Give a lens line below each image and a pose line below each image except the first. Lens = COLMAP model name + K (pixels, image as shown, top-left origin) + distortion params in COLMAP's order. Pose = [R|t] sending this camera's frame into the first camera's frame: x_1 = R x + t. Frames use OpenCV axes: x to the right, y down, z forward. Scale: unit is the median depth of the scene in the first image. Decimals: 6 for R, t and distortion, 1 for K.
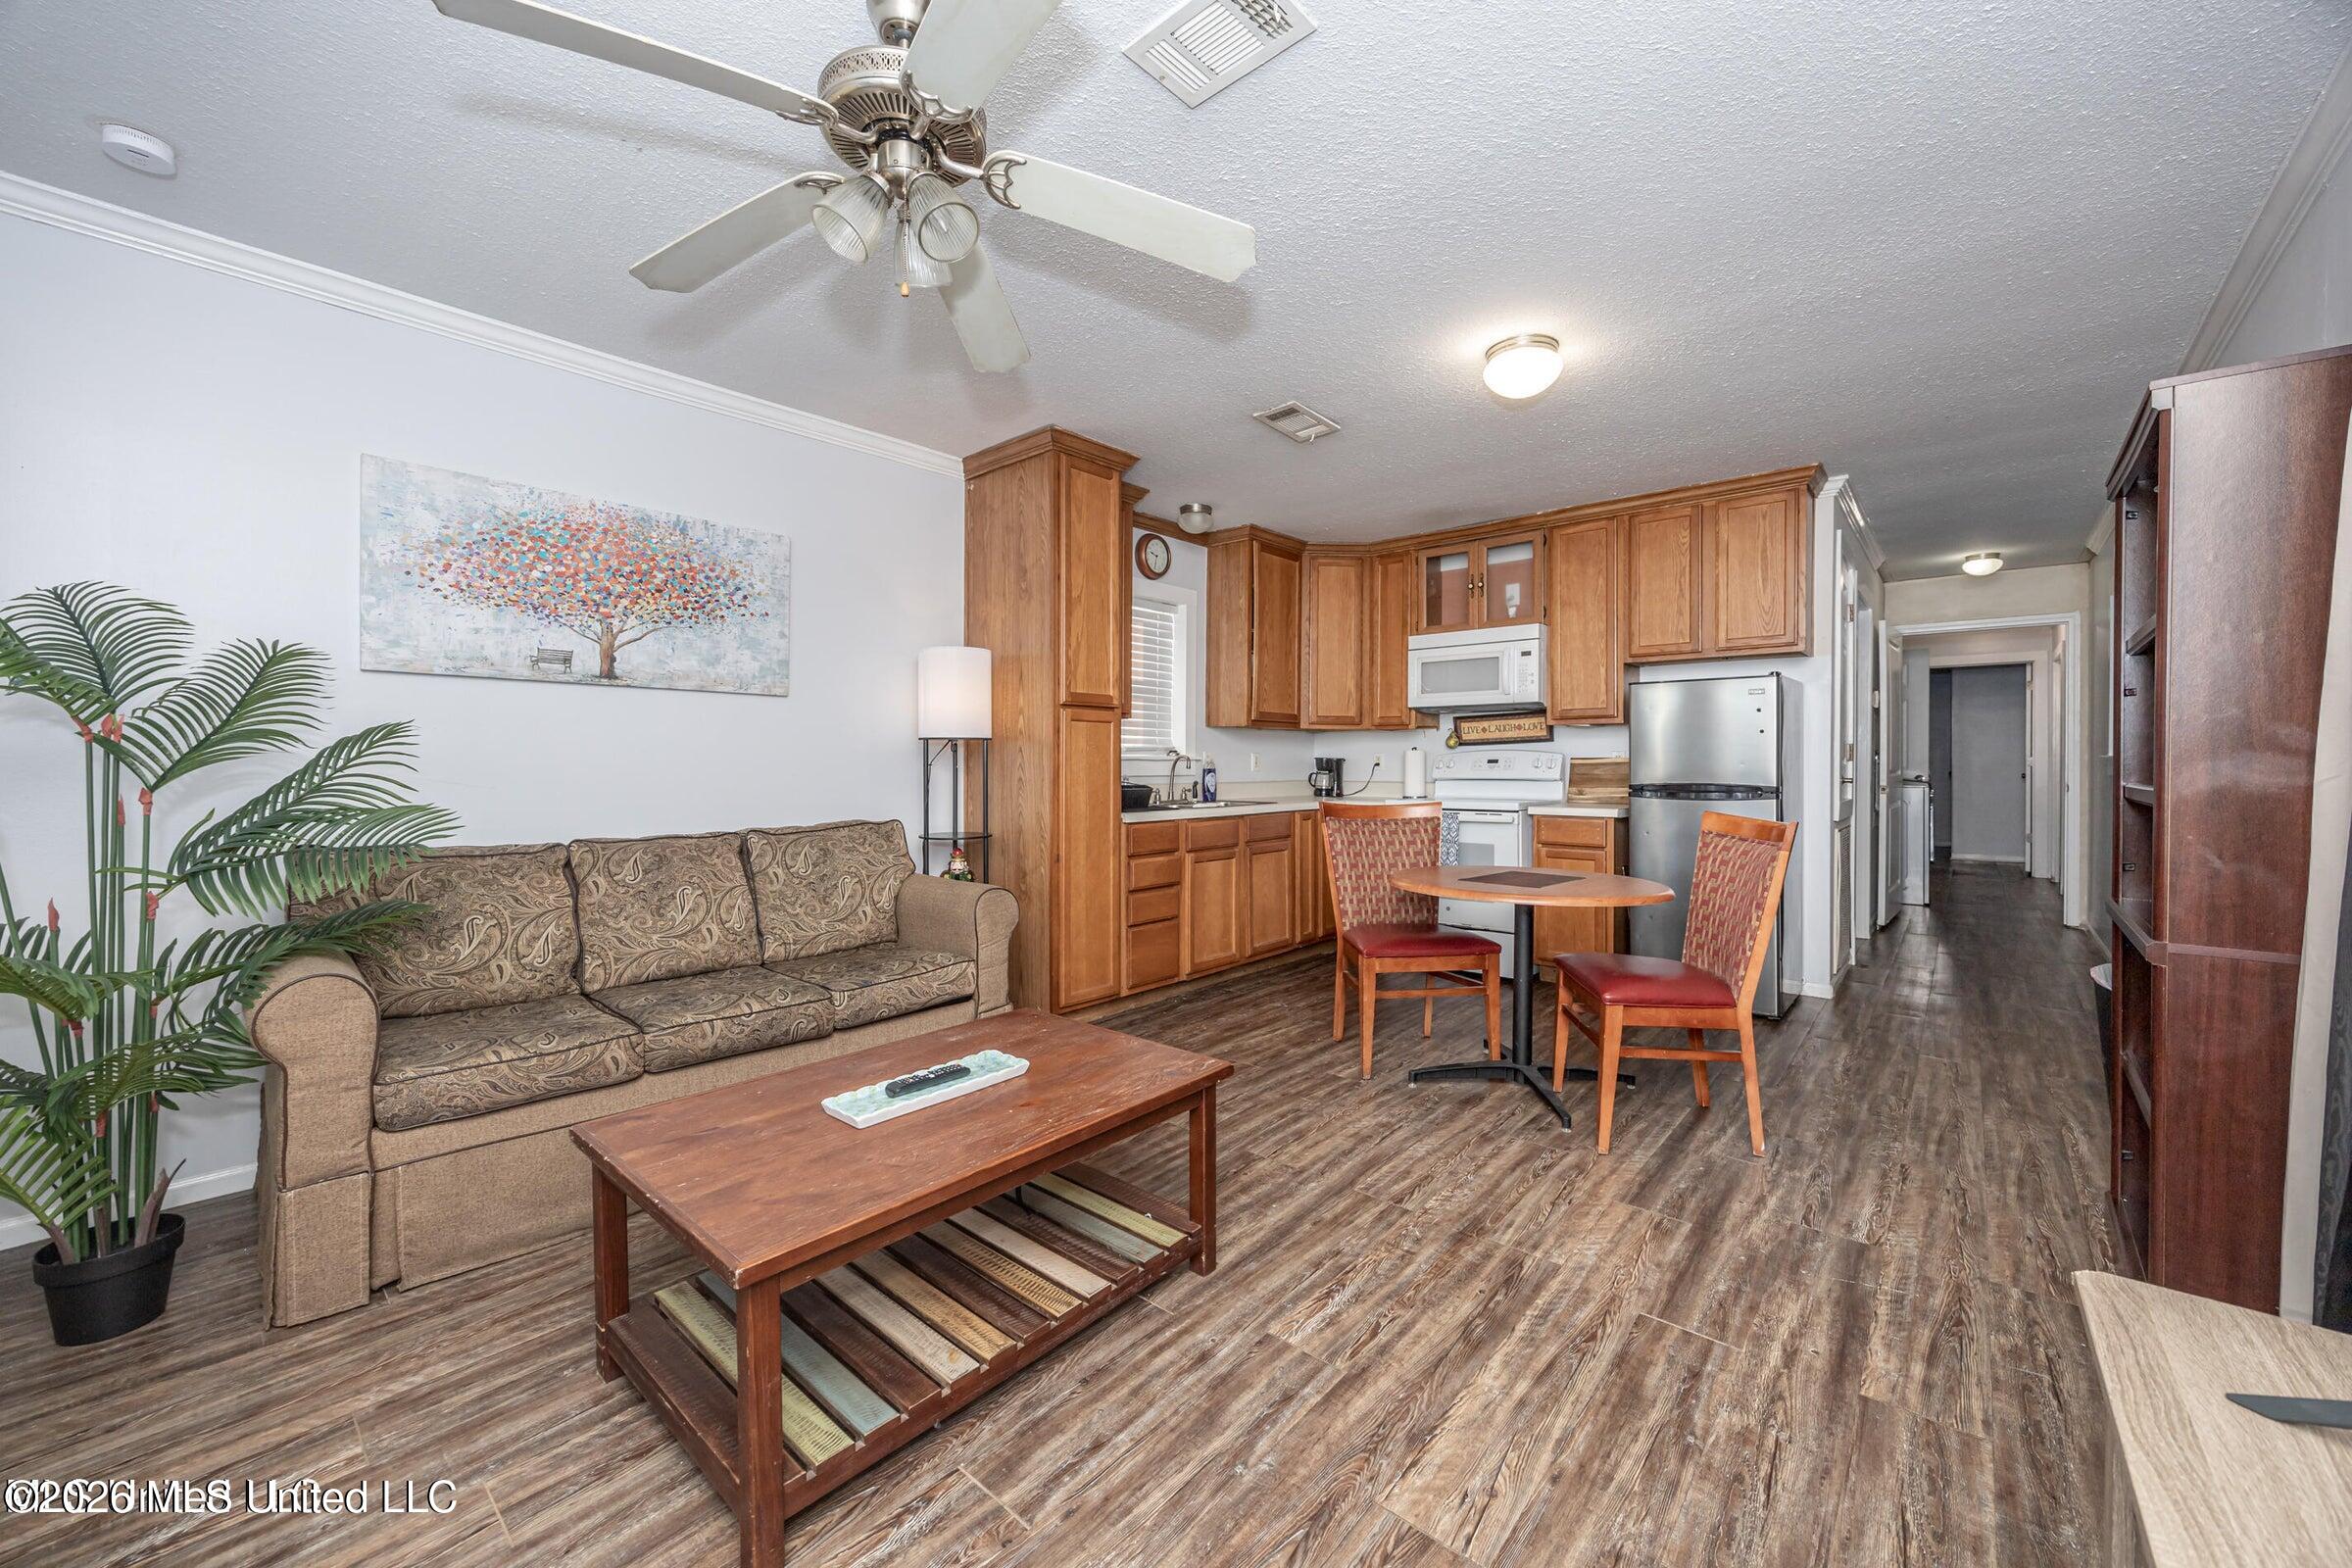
lens RADIAL K [[935.7, 0, 1176.0], [0, 935.7, 784.0], [0, 0, 1]] dist [0.000647, 0.000290]
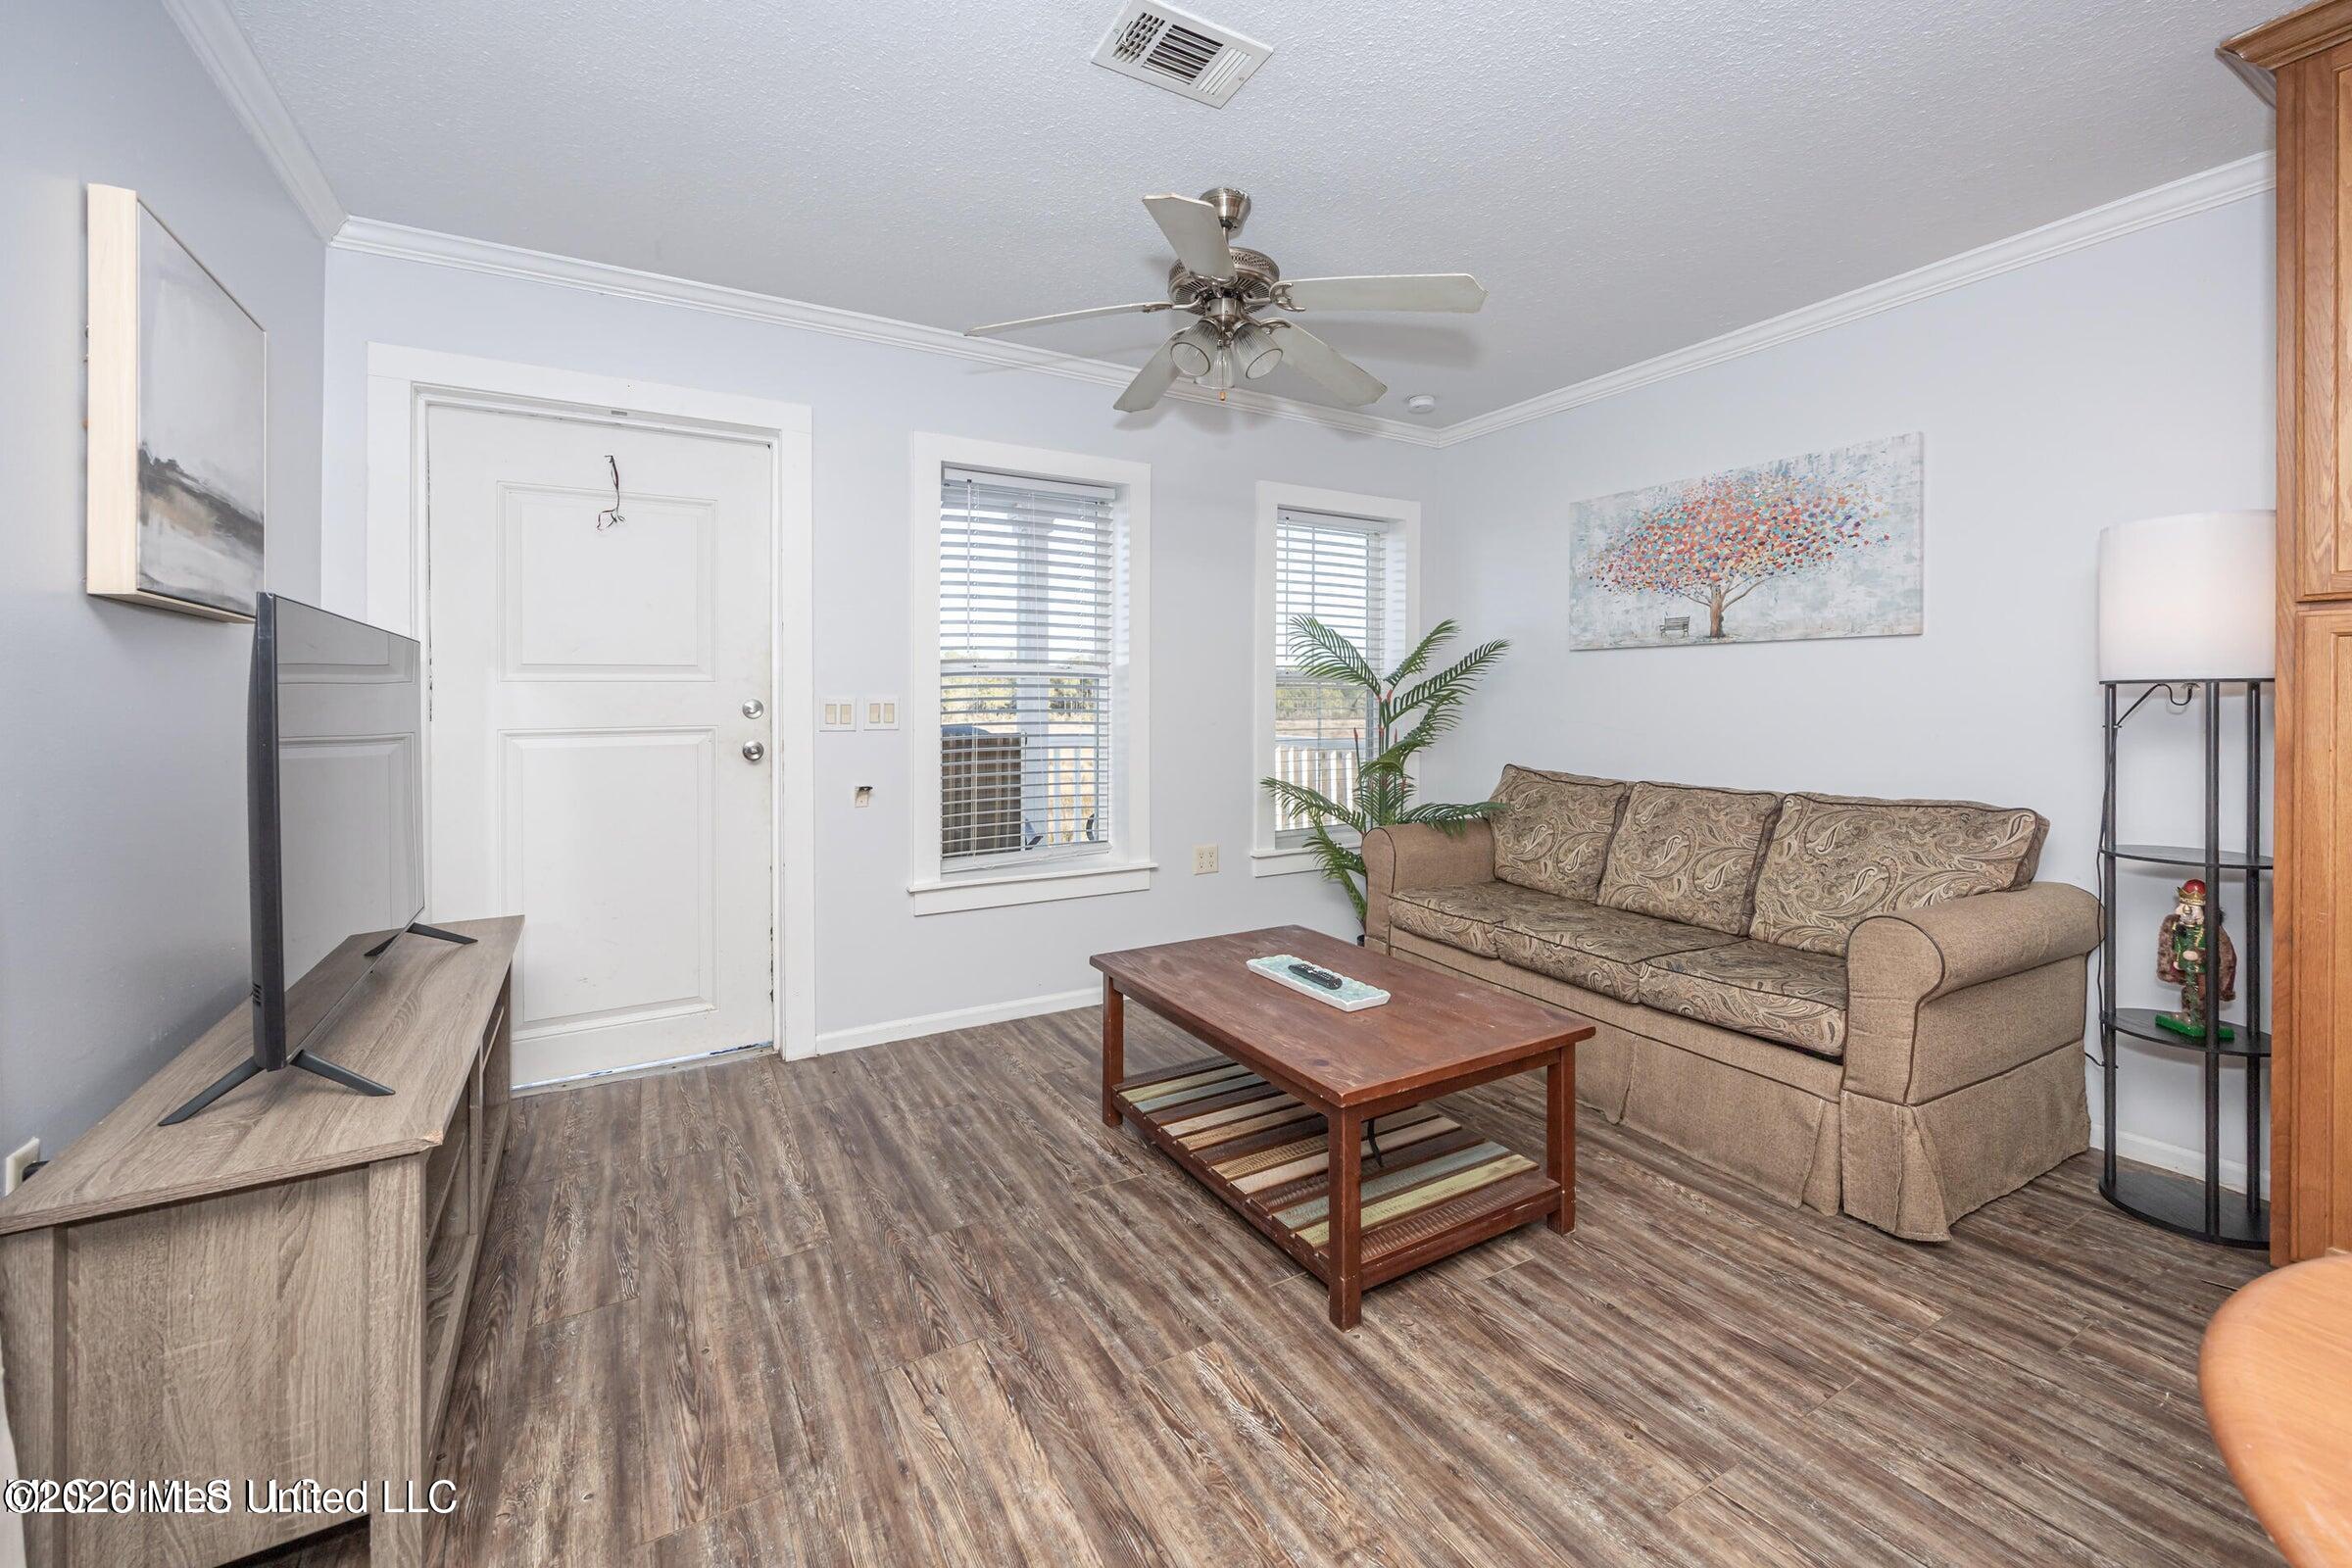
lens RADIAL K [[942.2, 0, 1192.1], [0, 942.2, 701.5], [0, 0, 1]] dist [0.000541, -0.000112]
pose [[-0.329089, -0.000105, -0.944299, 0.421893], [-0.023881, 0.999681, 0.008211, -0.023154], [0.943997, 0.025253, -0.328987, 0.543638]]
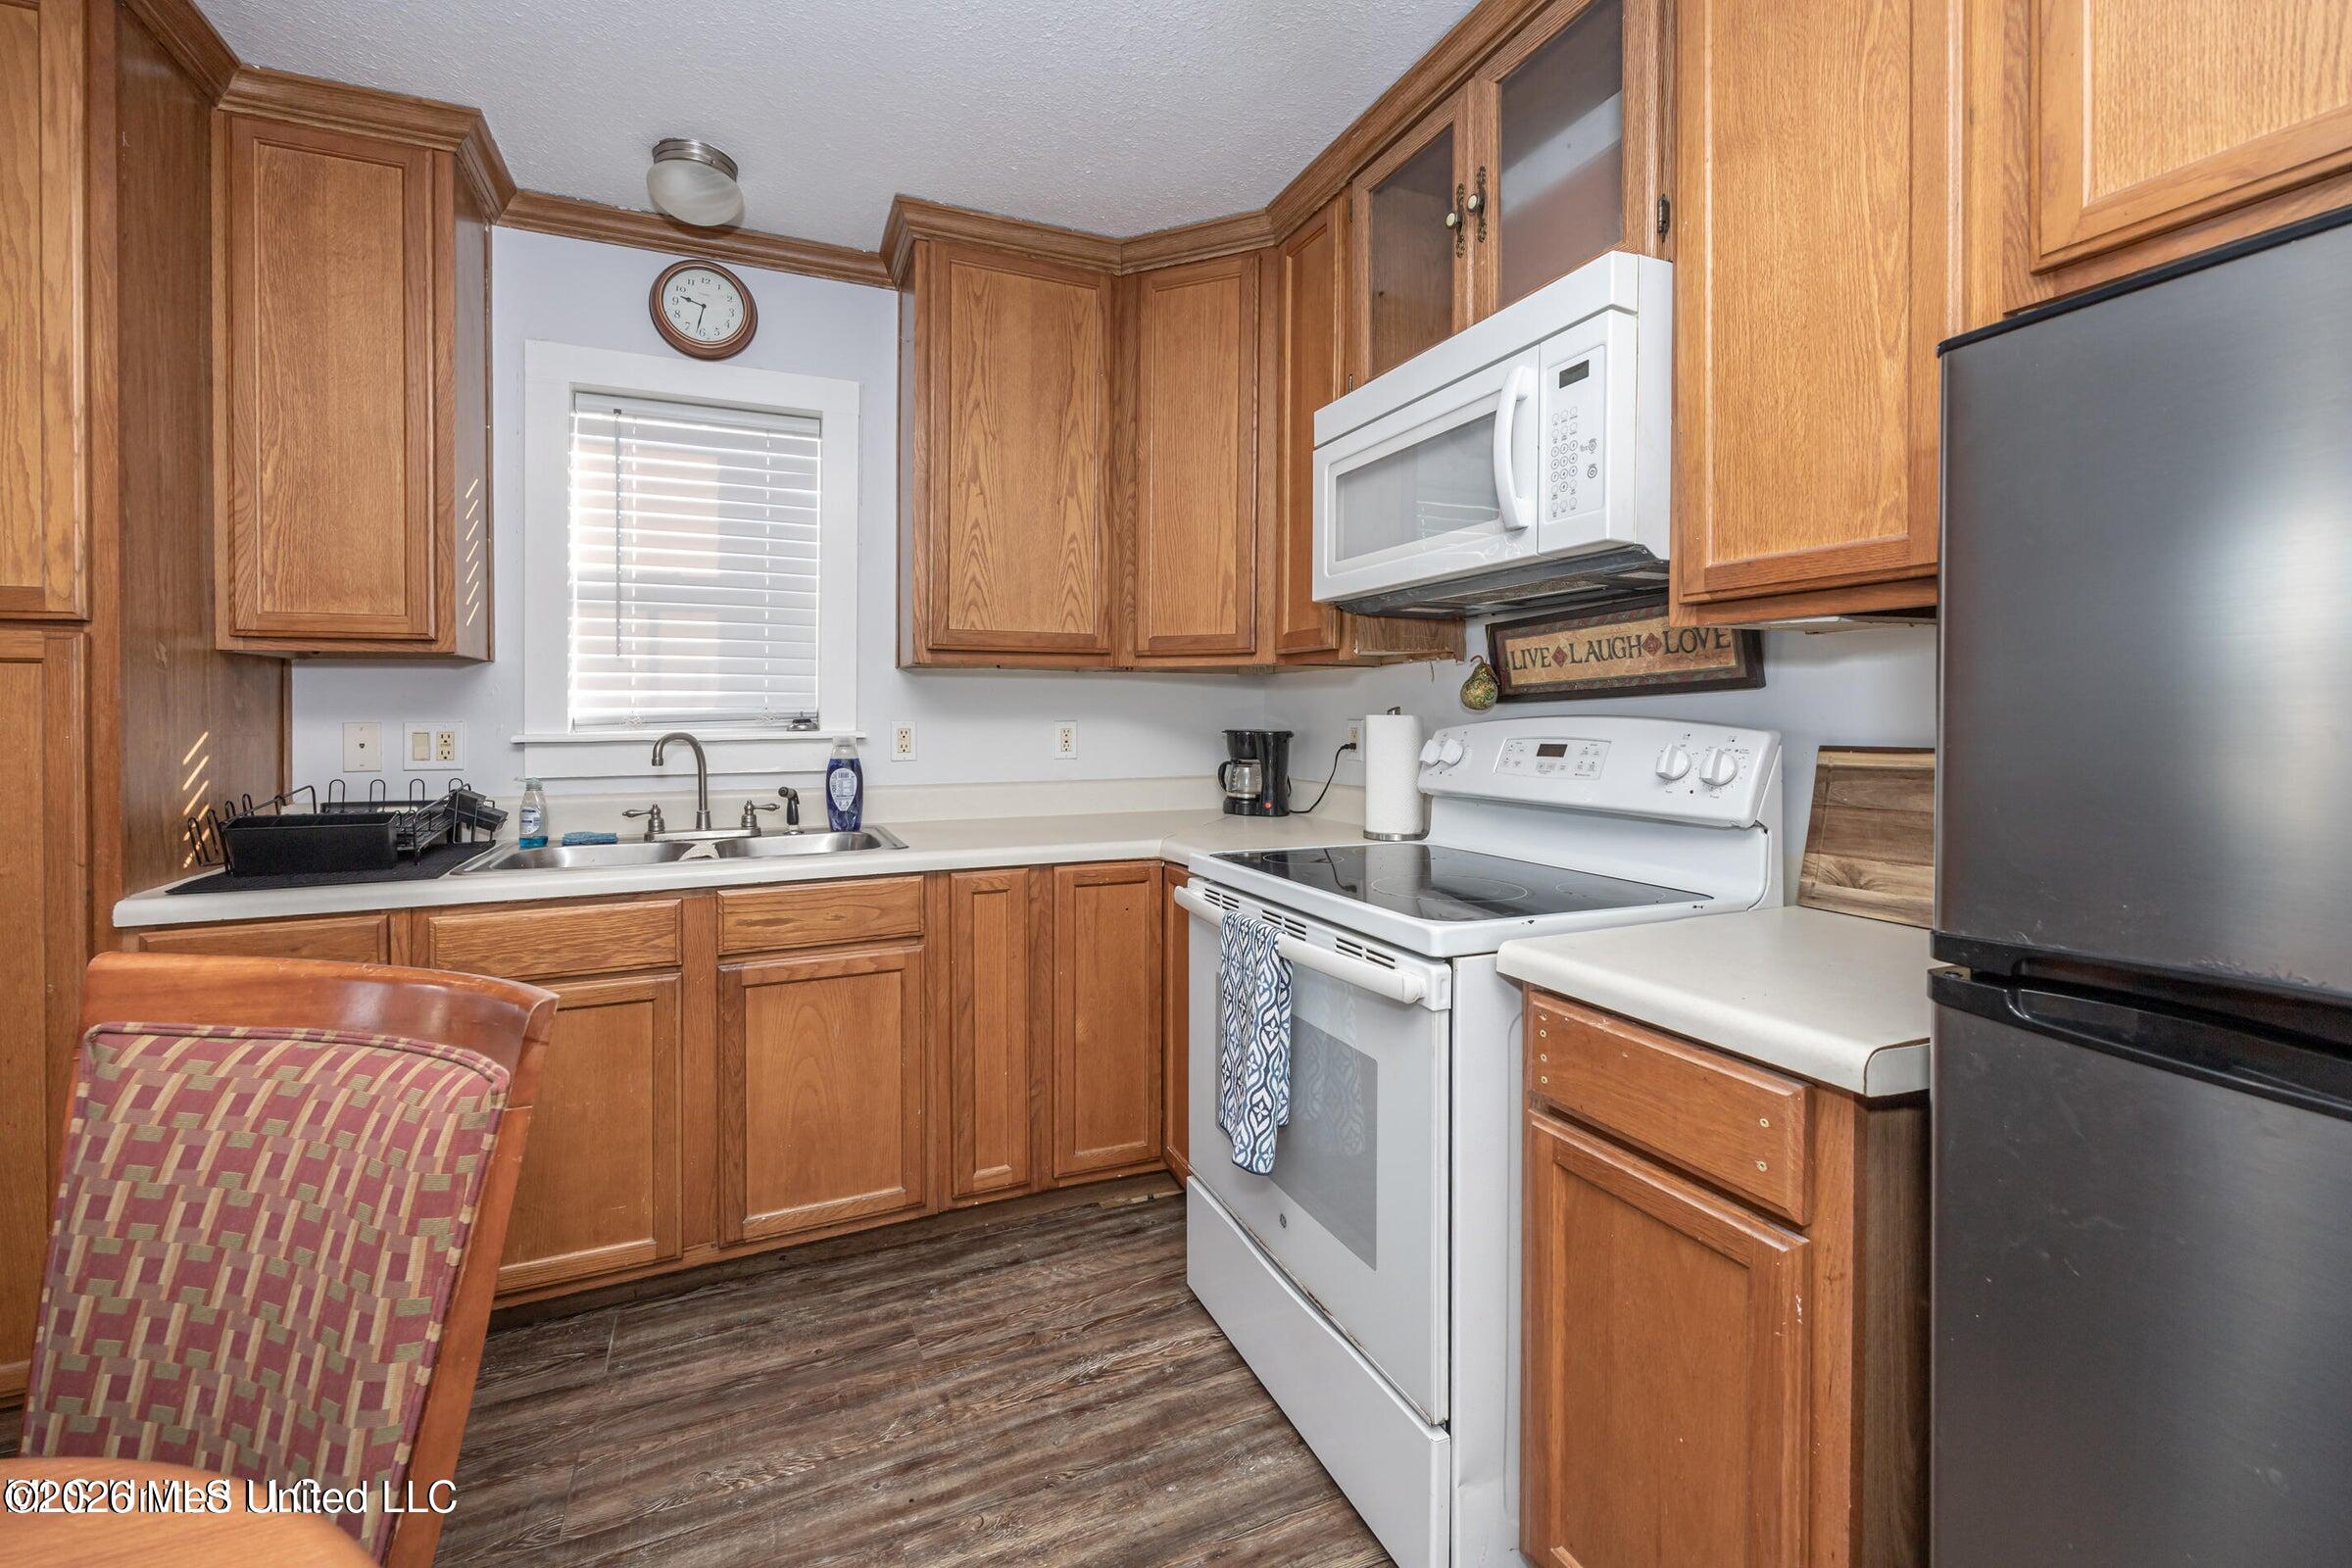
lens RADIAL K [[925.7, 0, 1135.9], [0, 925.7, 720.4], [0, 0, 1]] dist [0.001159, 0.000059]
pose [[0.888759, -0.001333, -0.458372, 0.434698], [-0.006011, 0.999876, -0.014562, -0.035237], [0.458335, 0.015698, 0.888641, 0.782089]]
